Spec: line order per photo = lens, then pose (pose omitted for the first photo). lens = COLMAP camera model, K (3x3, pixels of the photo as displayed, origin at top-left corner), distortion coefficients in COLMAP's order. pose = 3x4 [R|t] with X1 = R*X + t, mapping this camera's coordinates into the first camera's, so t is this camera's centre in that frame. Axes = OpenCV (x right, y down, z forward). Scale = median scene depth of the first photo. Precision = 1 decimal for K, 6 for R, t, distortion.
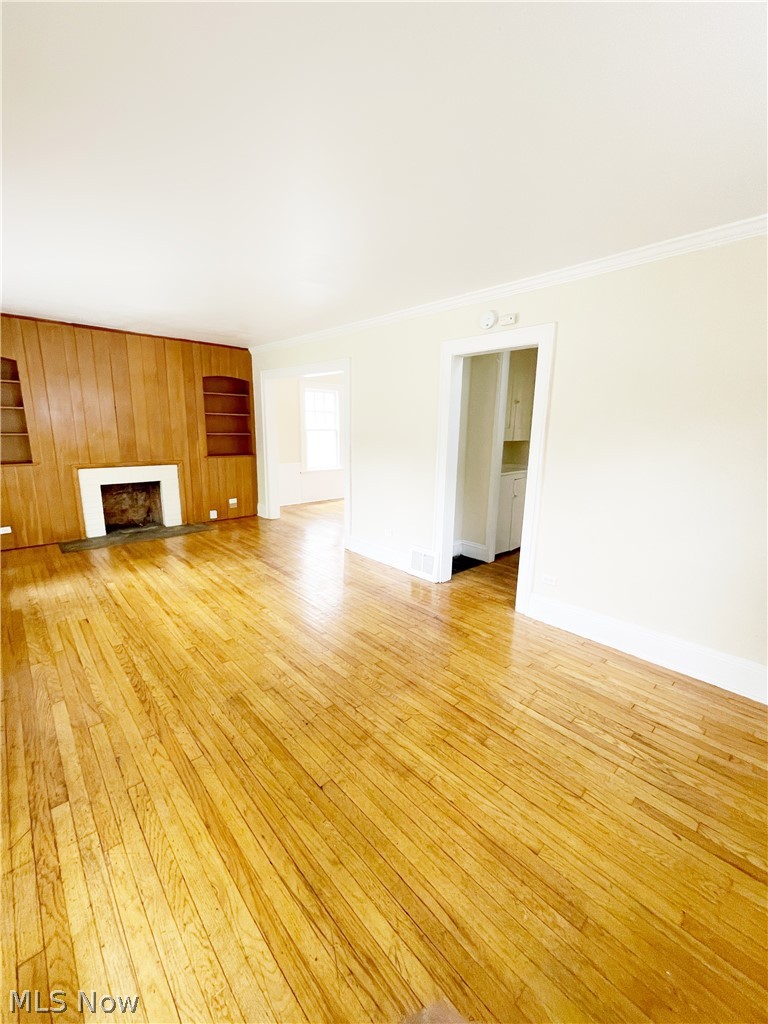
lens RADIAL K [[421.4, 0, 383.7], [0, 421.4, 512.6], [0, 0, 1]] dist [-0.001034, -0.000271]
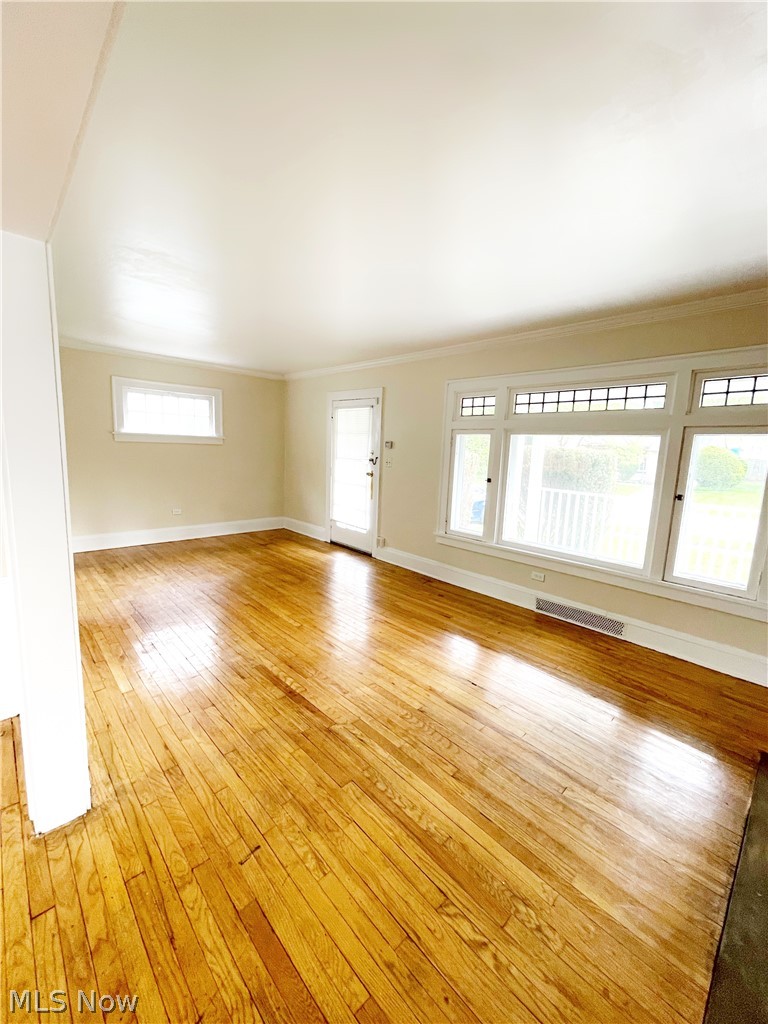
lens RADIAL K [[421.4, 0, 386.9], [0, 421.4, 511.0], [0, 0, 1]] dist [-0.001034, -0.000271]
pose [[-0.997994, -0.059803, -0.020796, -0.452792], [-0.063305, 0.936418, 0.345128, -0.381993], [-0.001167, 0.345751, -0.938325, 1.830278]]
